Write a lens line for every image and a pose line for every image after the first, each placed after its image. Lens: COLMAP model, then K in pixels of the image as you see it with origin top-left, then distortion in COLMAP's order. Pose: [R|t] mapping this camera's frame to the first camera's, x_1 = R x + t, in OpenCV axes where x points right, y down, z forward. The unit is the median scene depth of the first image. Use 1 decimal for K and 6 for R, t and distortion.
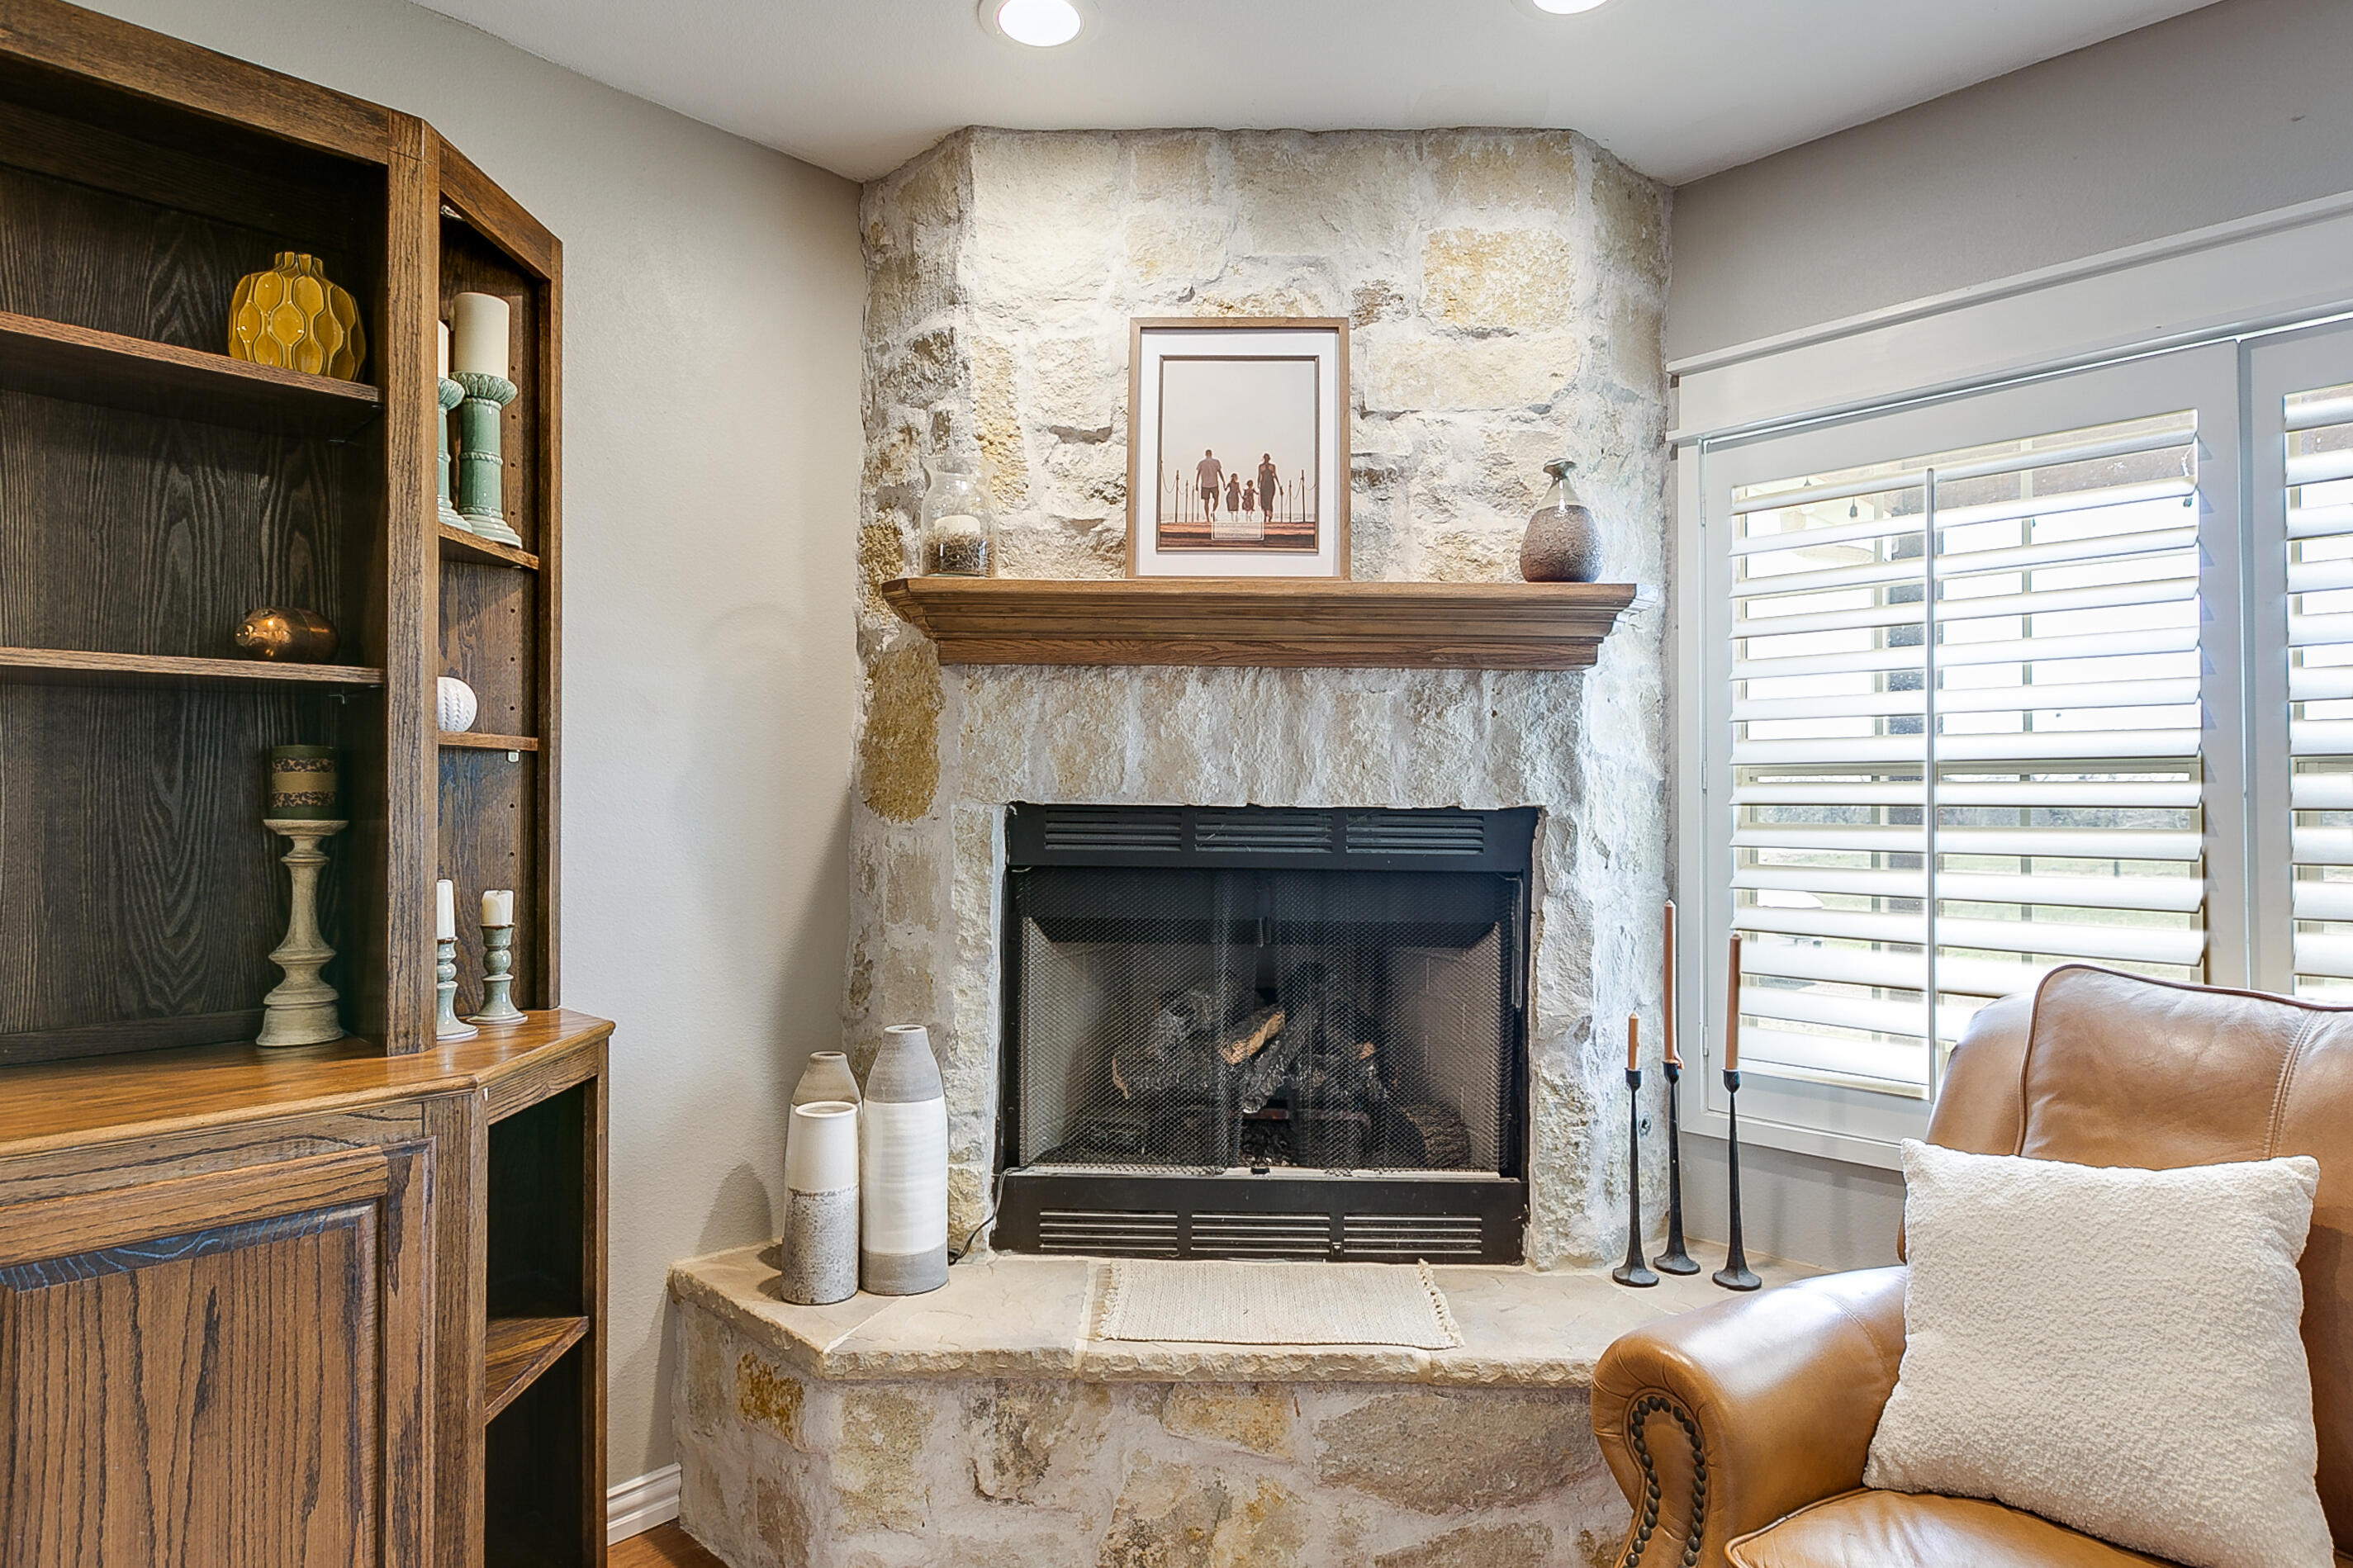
lens RADIAL K [[1292.6, 0, 1183.6], [0, 1292.6, 774.2], [0, 0, 1]] dist [-0.001095, 0.000291]
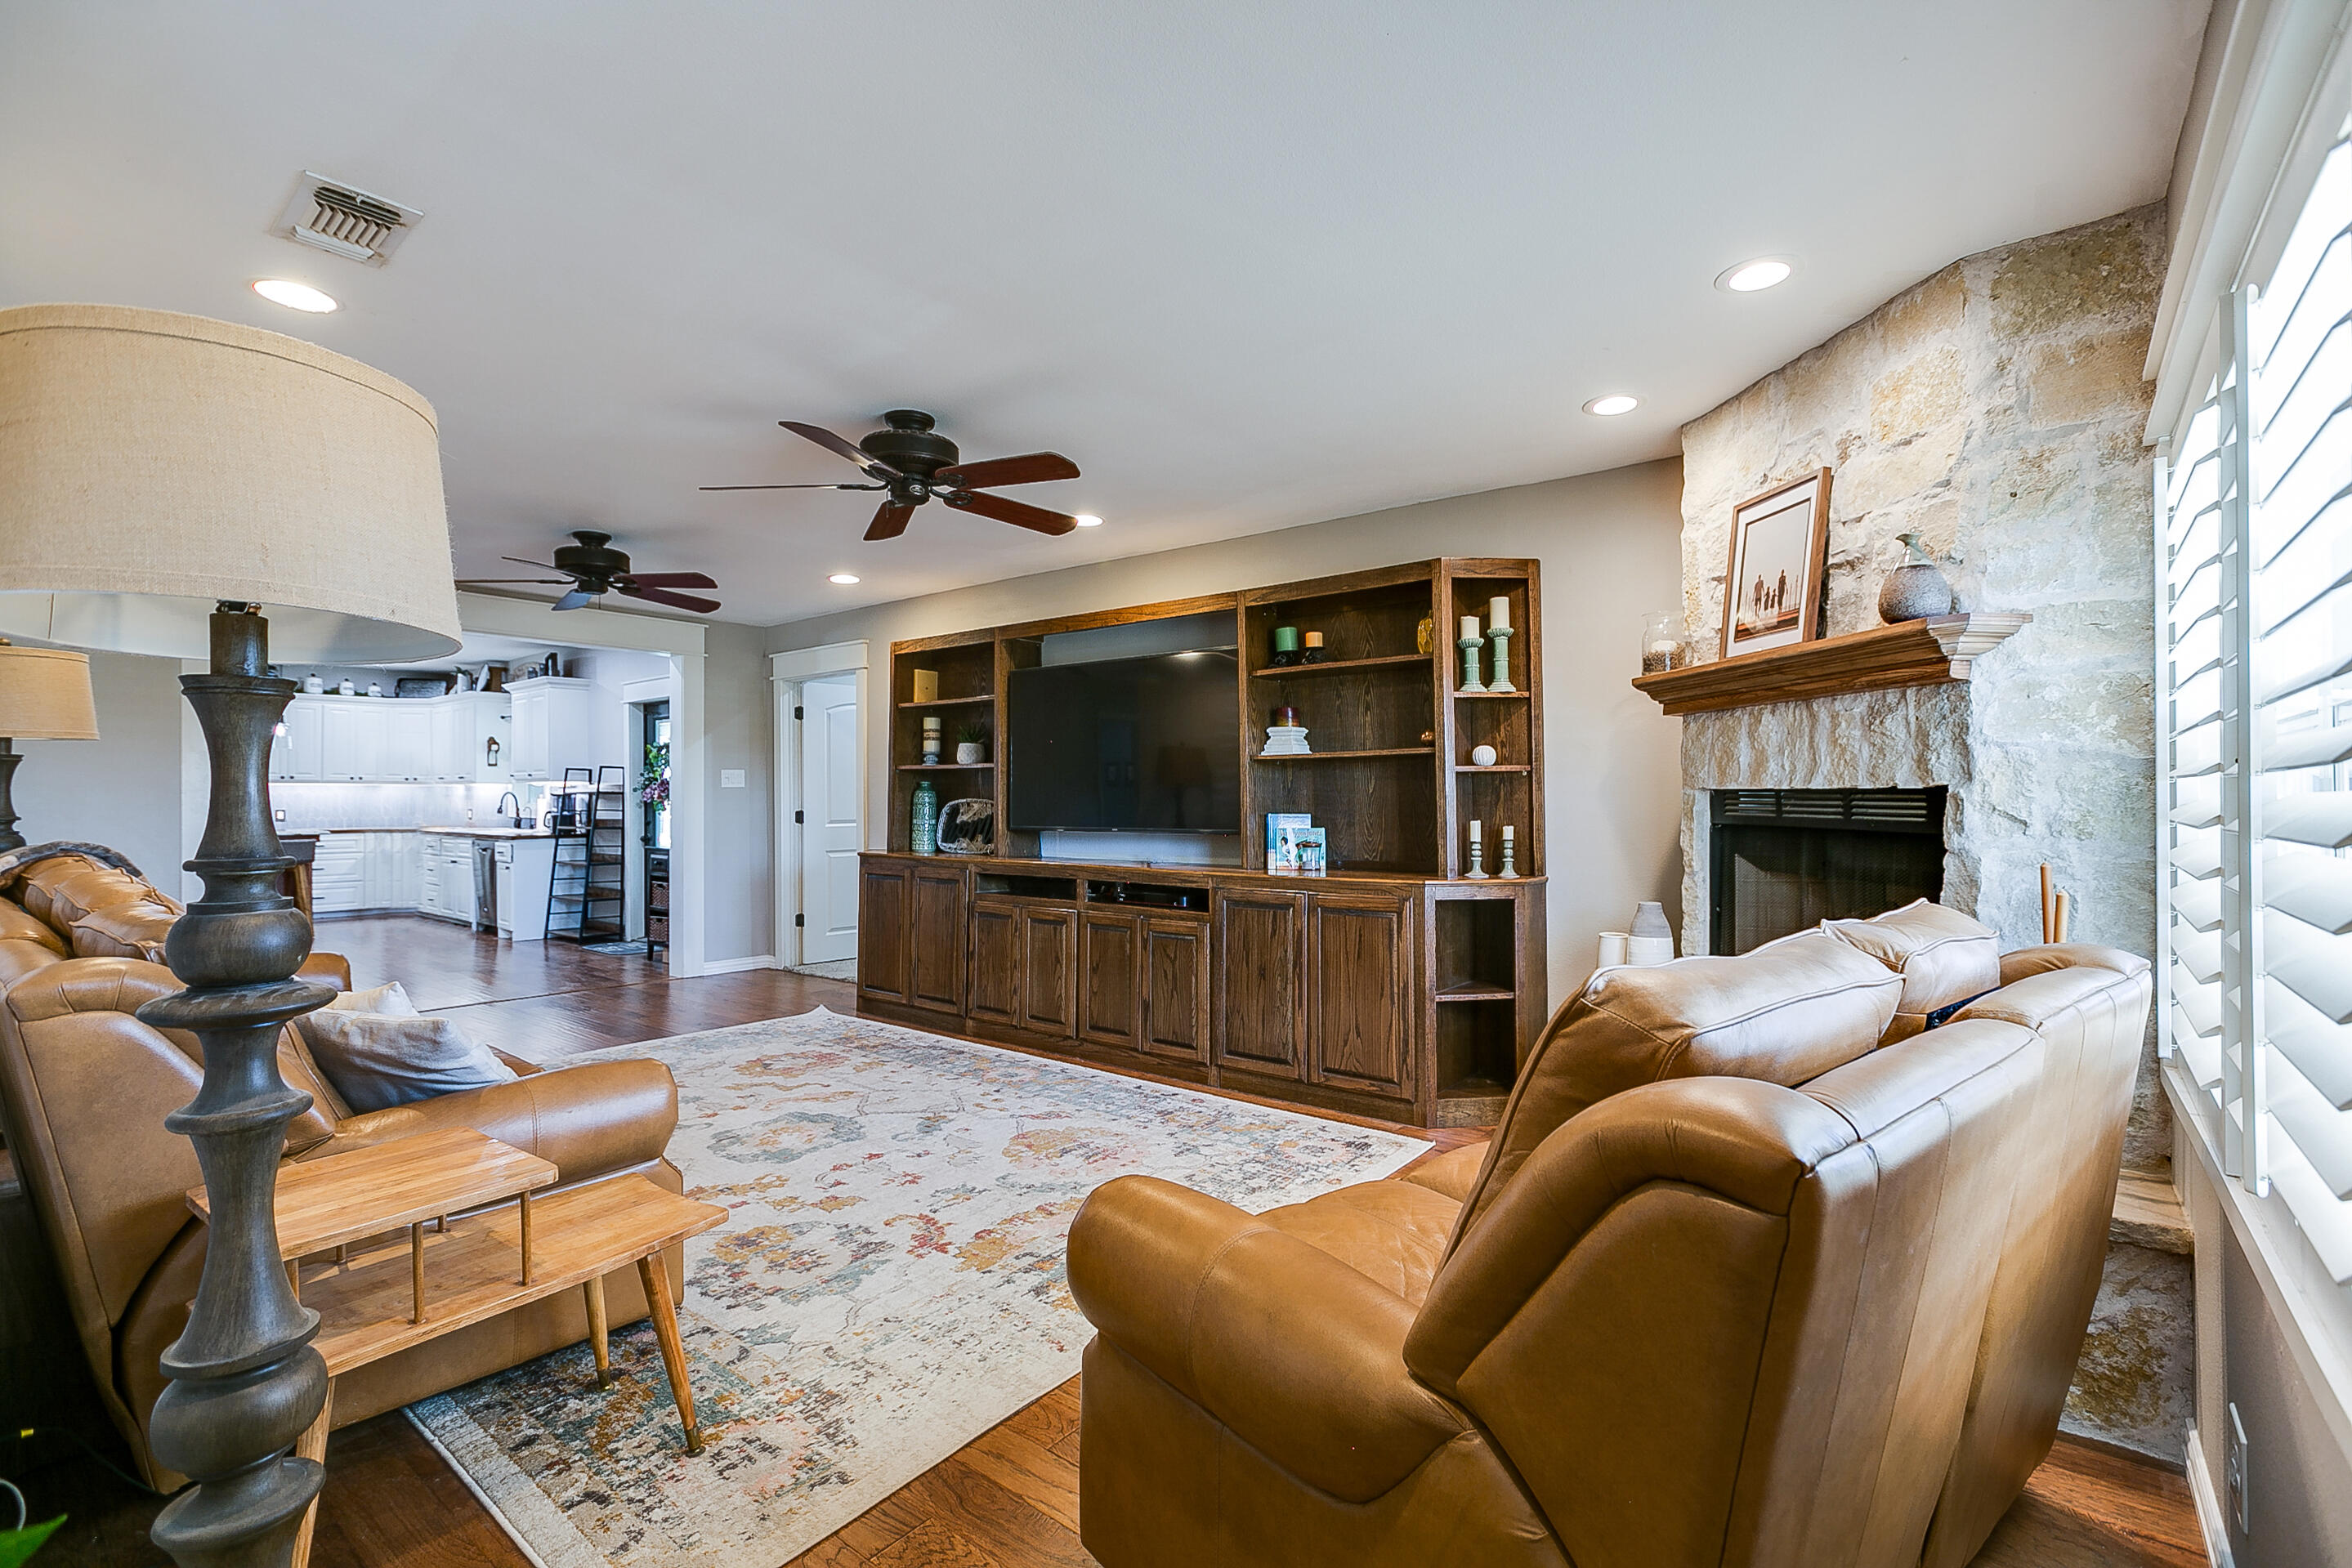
lens RADIAL K [[1046.4, 0, 1176.0], [0, 1046.4, 784.0], [0, 0, 1]] dist [0.001025, -0.000037]
pose [[0.107701, -0.019570, -0.993991, 1.256533], [0.028215, 0.999464, -0.016621, 0.019078], [0.993783, -0.026255, 0.108195, 0.099687]]
